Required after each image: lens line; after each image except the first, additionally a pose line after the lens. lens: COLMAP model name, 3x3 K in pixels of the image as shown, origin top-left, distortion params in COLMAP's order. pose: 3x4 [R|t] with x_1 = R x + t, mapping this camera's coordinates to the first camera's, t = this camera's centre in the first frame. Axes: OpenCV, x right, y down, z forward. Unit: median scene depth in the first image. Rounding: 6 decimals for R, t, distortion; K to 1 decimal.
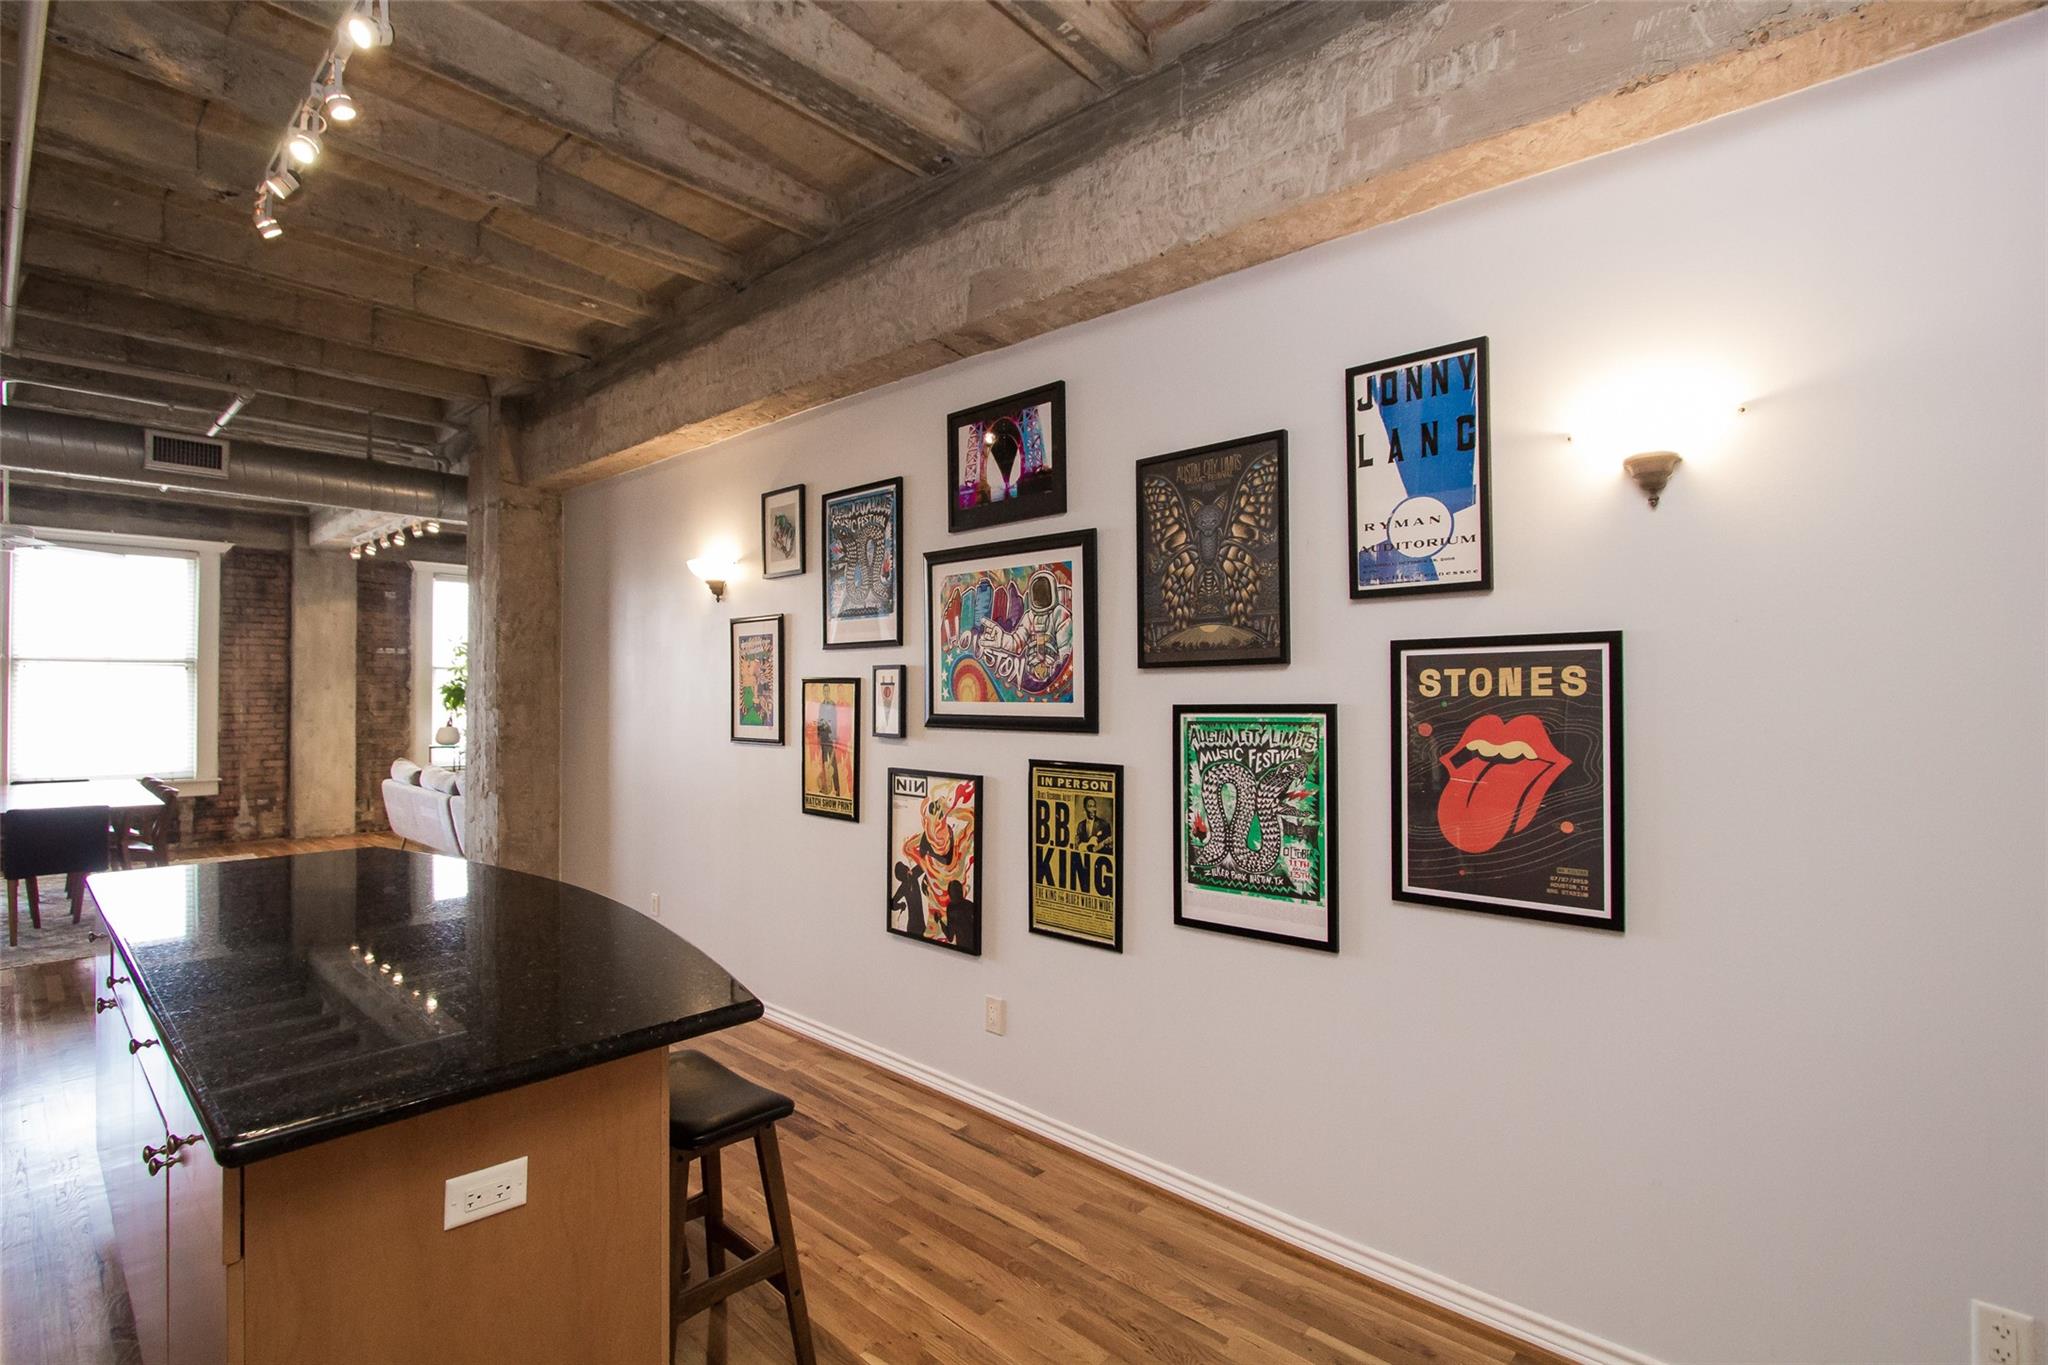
lens RADIAL K [[948.0, 0, 1007.5], [0, 948.0, 689.7], [0, 0, 1]] dist [-0.022506, 0.005895]
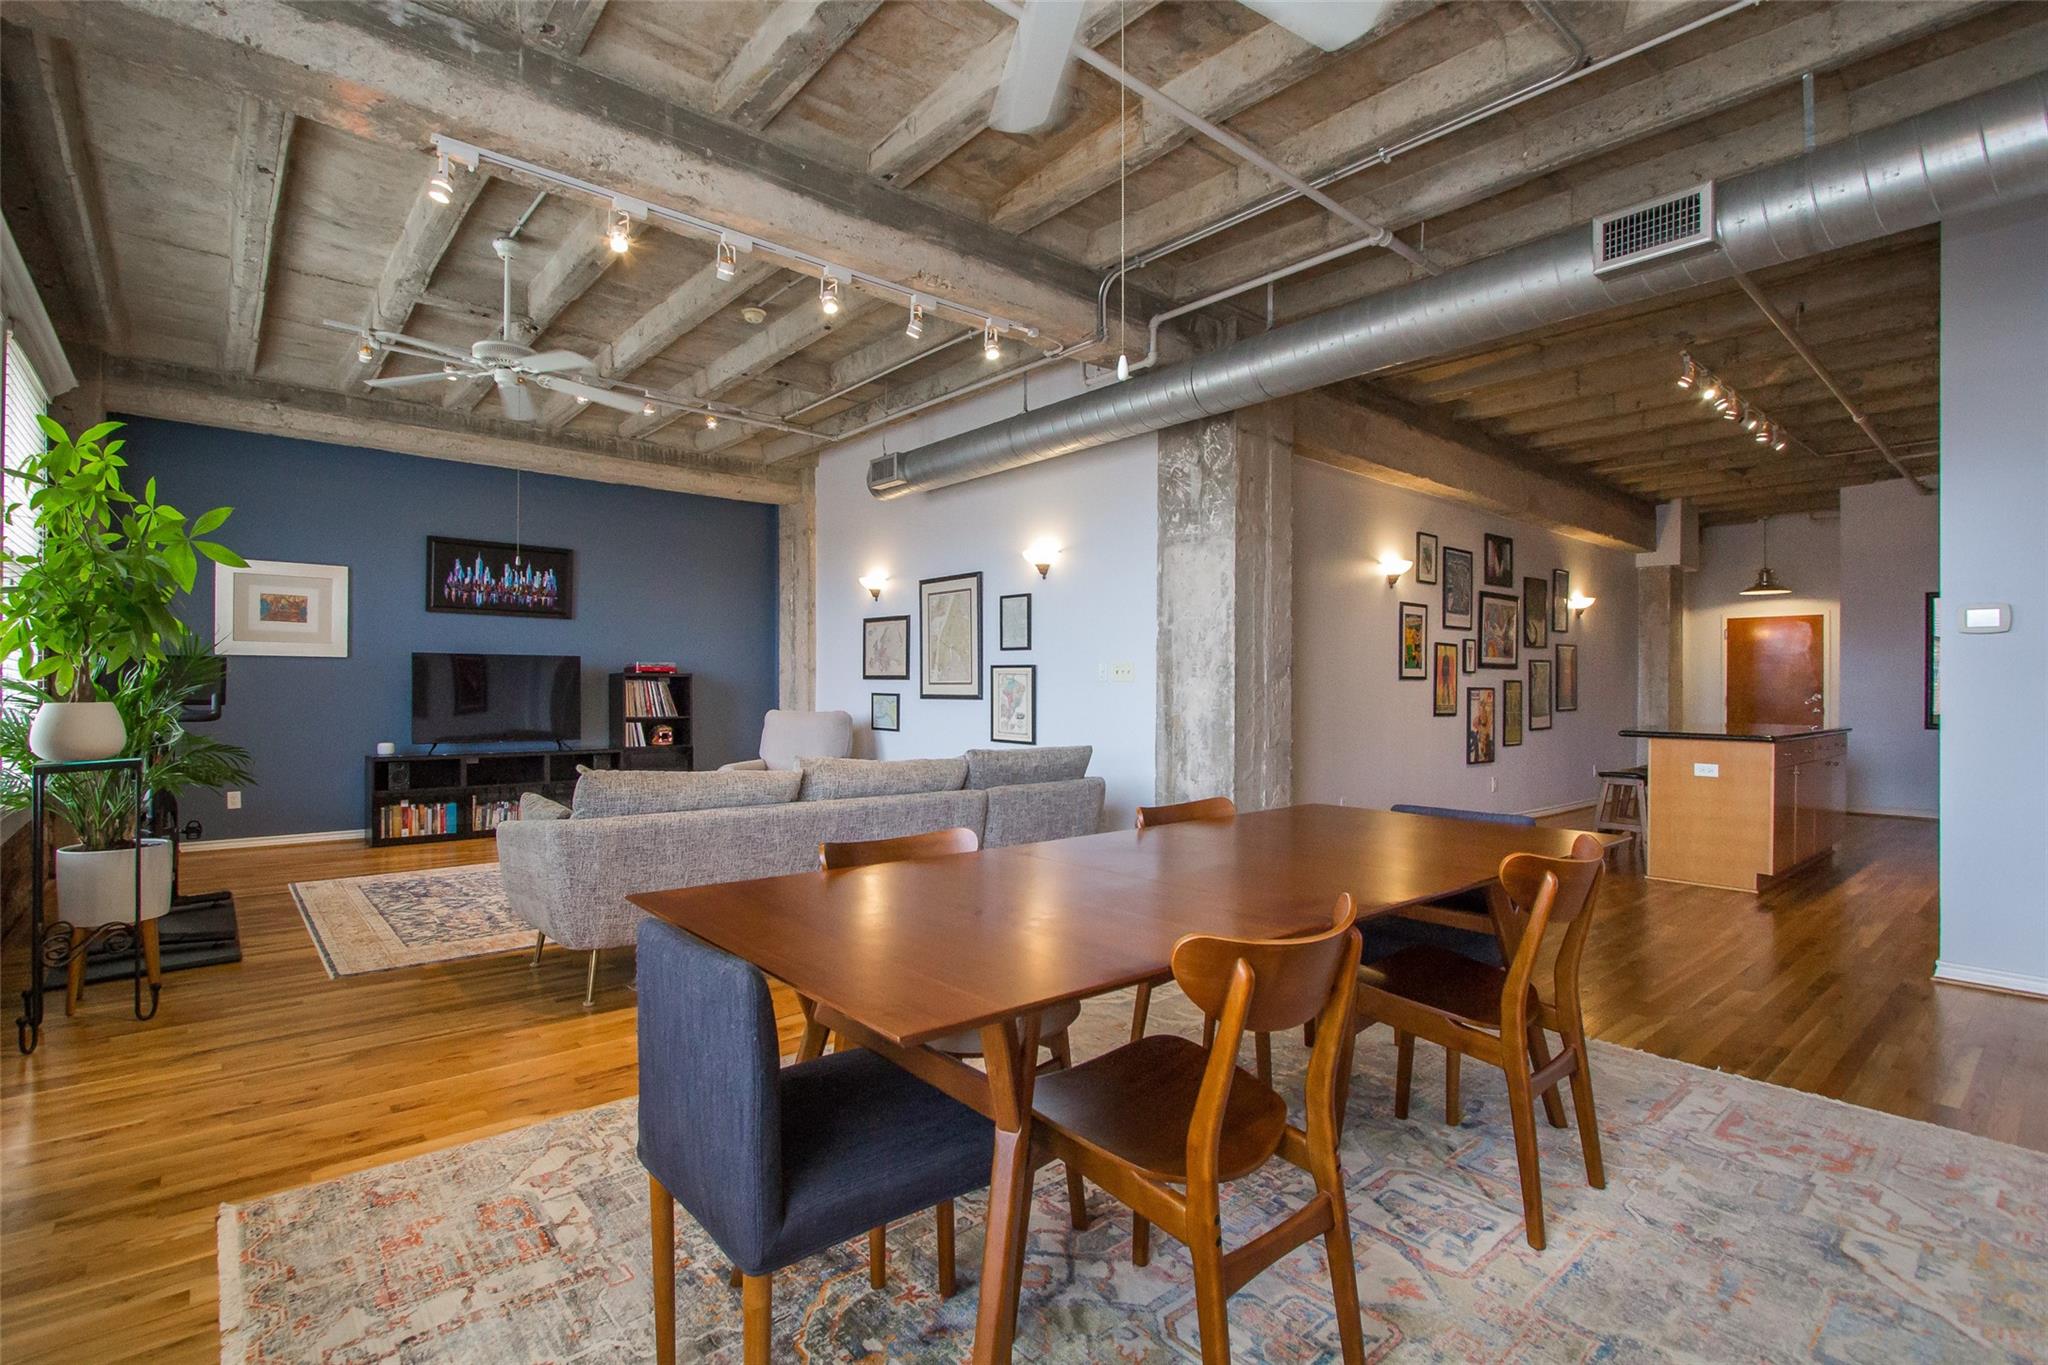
lens RADIAL K [[948.0, 0, 995.1], [0, 948.0, 683.3], [0, 0, 1]] dist [-0.022506, 0.005895]
pose [[0.132503, 0.002000, 0.991181, -0.972150], [-0.008112, 0.999967, -0.000933, 0.034196], [-0.991149, -0.007917, 0.132515, 0.730710]]
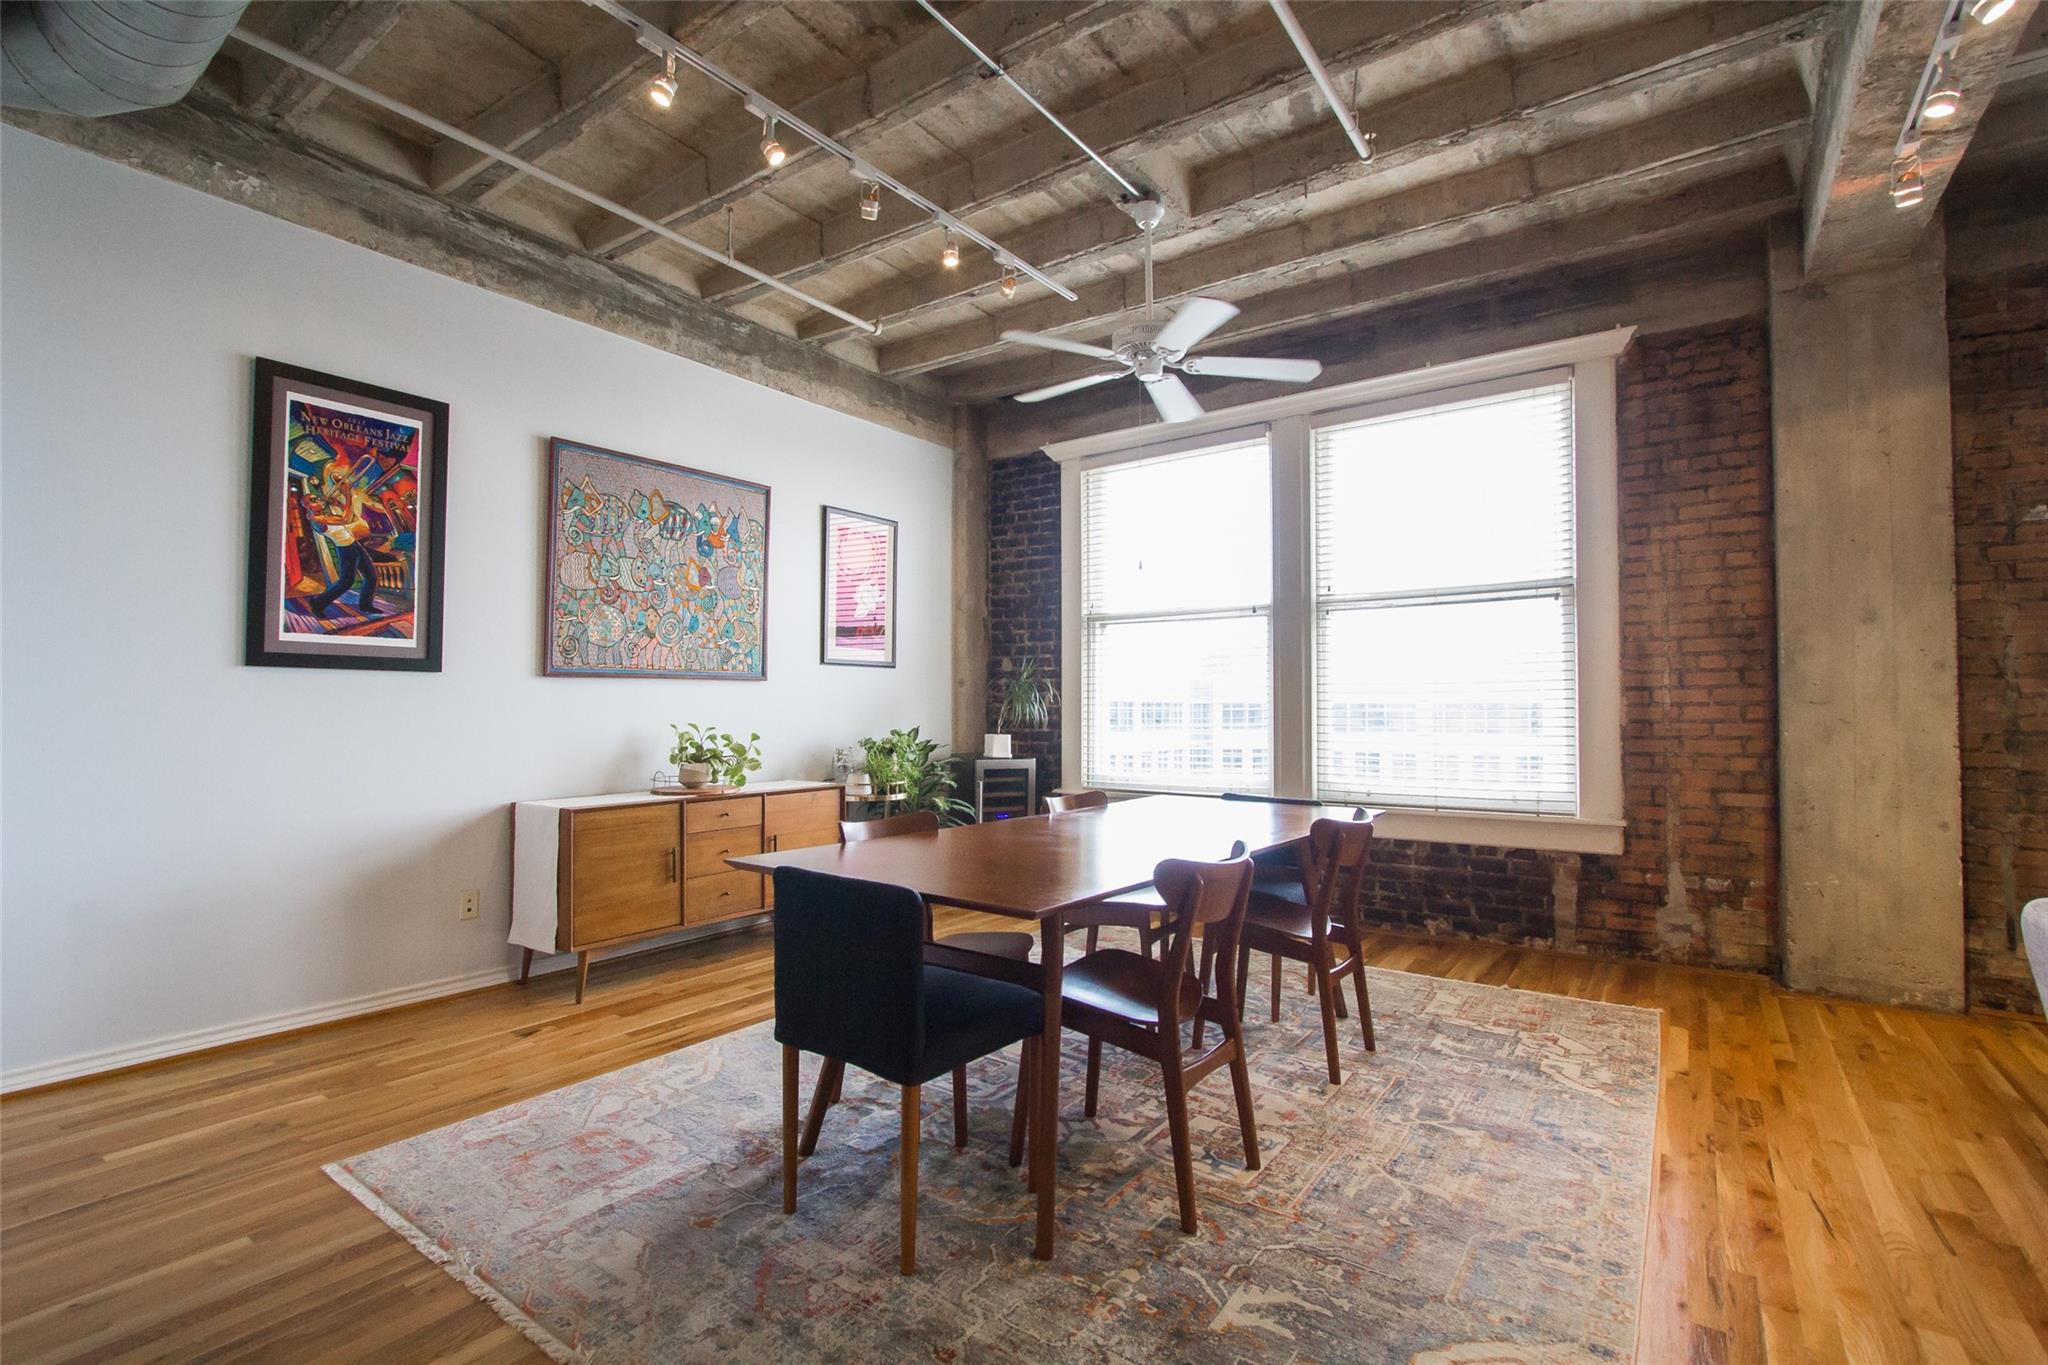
lens RADIAL K [[948.0, 0, 978.7], [0, 948.0, 689.1], [0, 0, 1]] dist [-0.022506, 0.005895]
pose [[0.091640, -0.027017, -0.995426, -0.389311], [0.003953, 0.999634, -0.026768, 0.038178], [0.995784, -0.001482, 0.091713, 0.623061]]
